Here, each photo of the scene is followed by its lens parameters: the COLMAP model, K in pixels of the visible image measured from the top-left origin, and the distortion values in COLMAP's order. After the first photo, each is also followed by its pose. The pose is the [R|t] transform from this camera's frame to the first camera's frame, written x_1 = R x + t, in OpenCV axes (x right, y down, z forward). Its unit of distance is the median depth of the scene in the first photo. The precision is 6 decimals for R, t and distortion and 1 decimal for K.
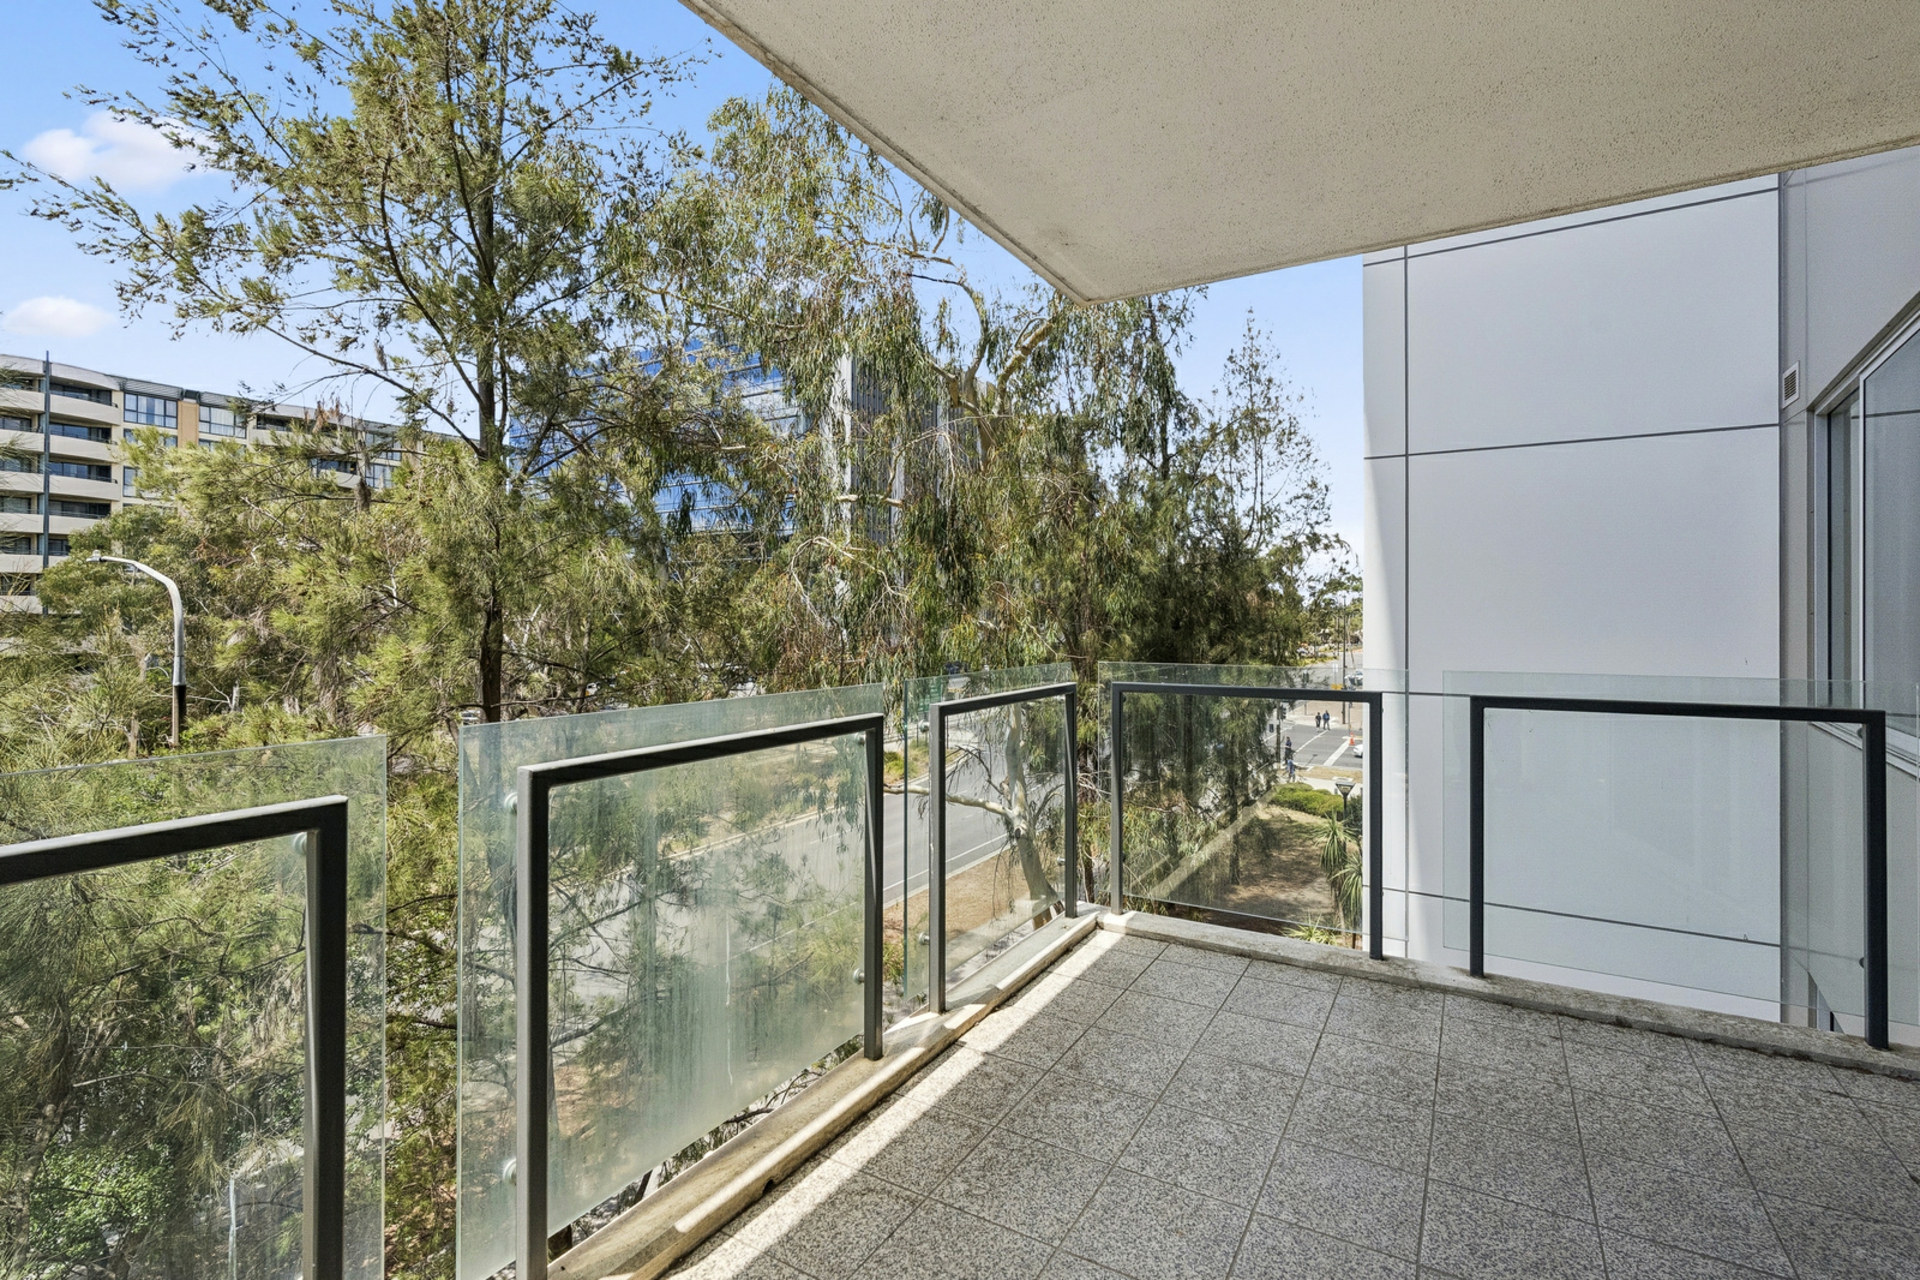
lens RADIAL K [[869.2, 0, 960.6], [0, 869.2, 633.7], [0, 0, 1]] dist [-0.001389, 0.000109]
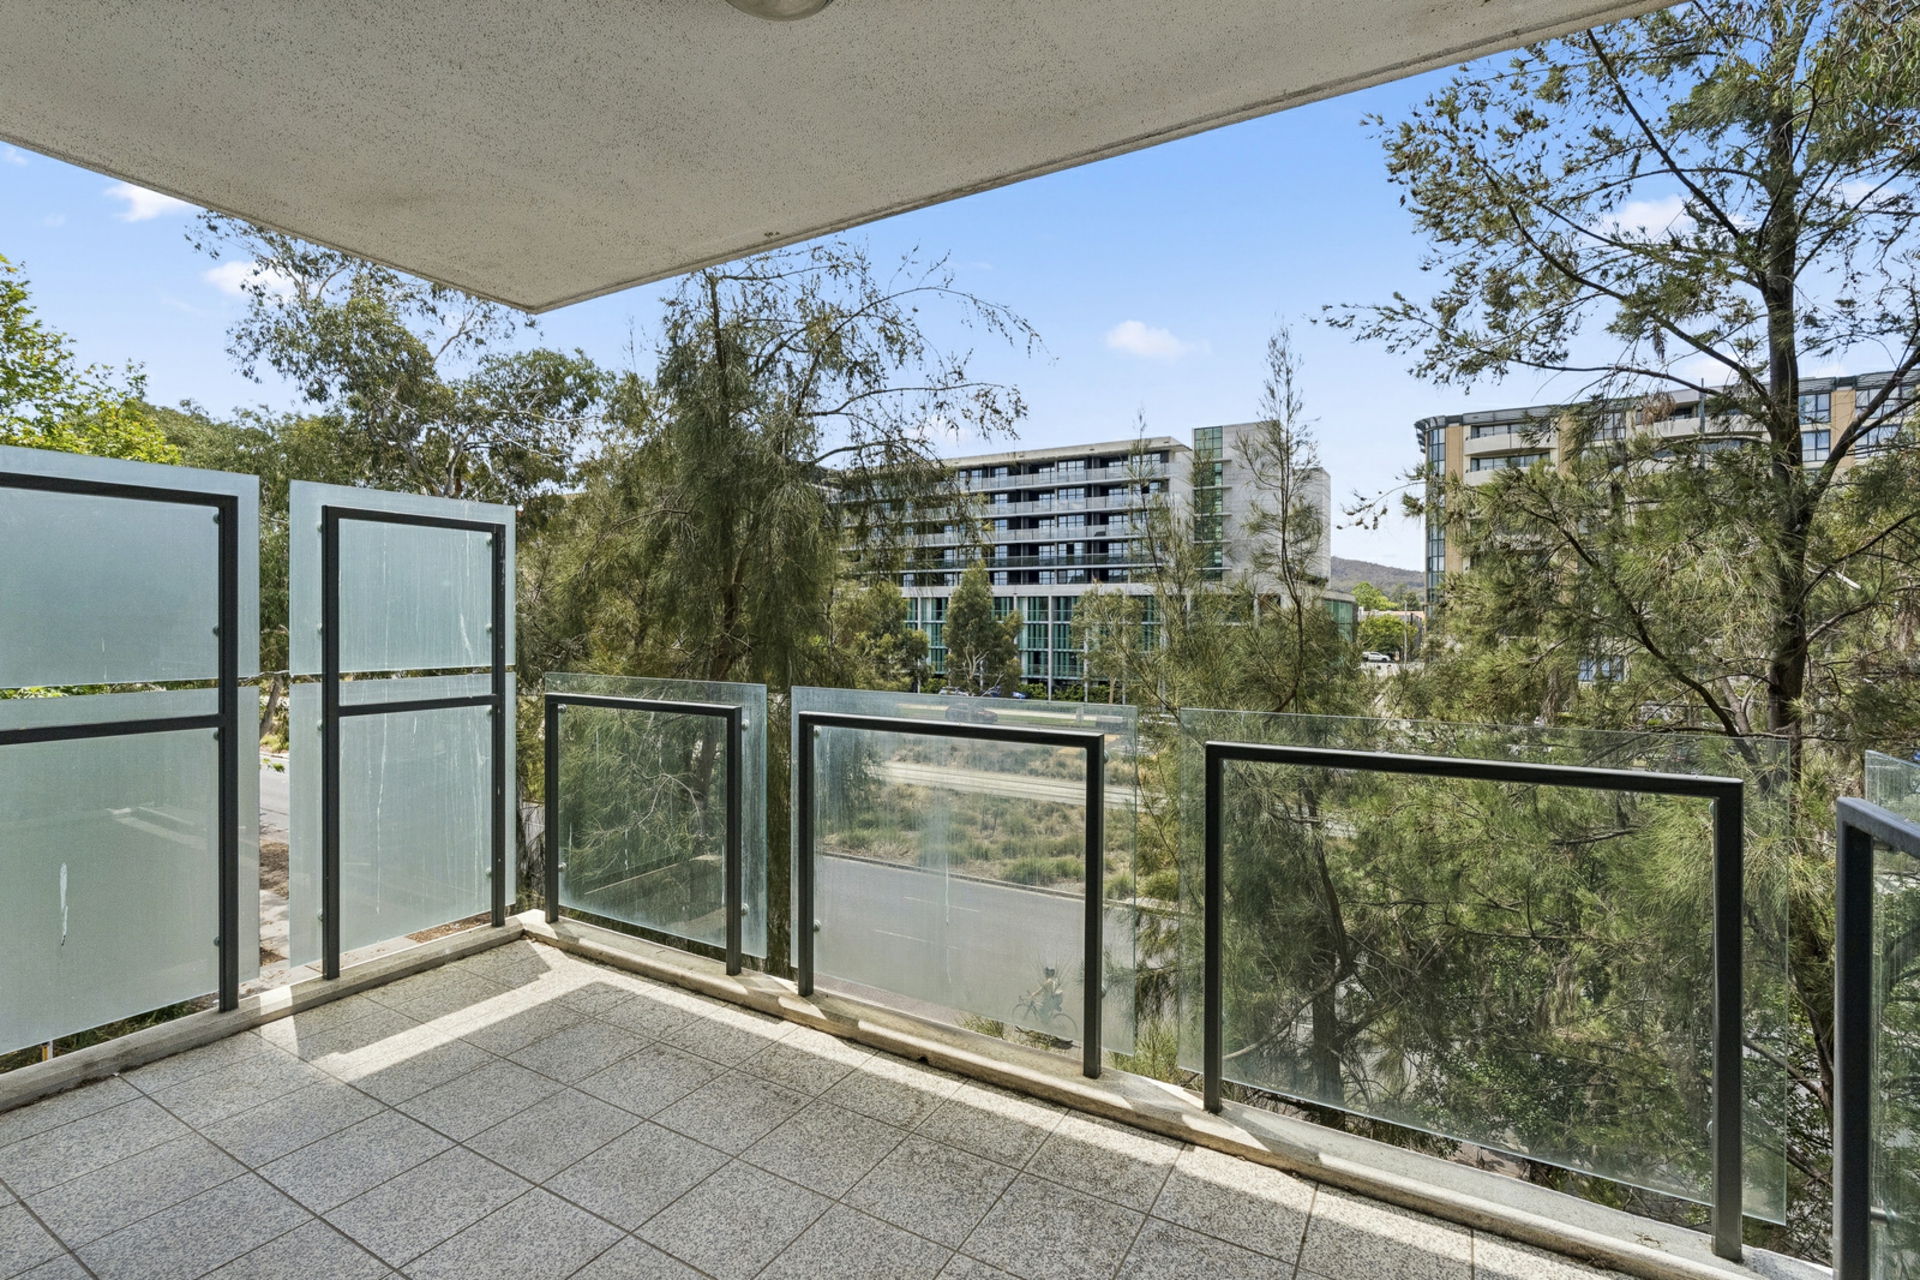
lens RADIAL K [[869.2, 0, 960.6], [0, 869.2, 633.7], [0, 0, 1]] dist [-0.001389, 0.000109]
pose [[0.005963, 0.005624, -0.999966, 0.842340], [-0.007224, 0.999958, 0.005581, -0.027564], [0.999956, 0.007191, 0.006004, 0.779063]]
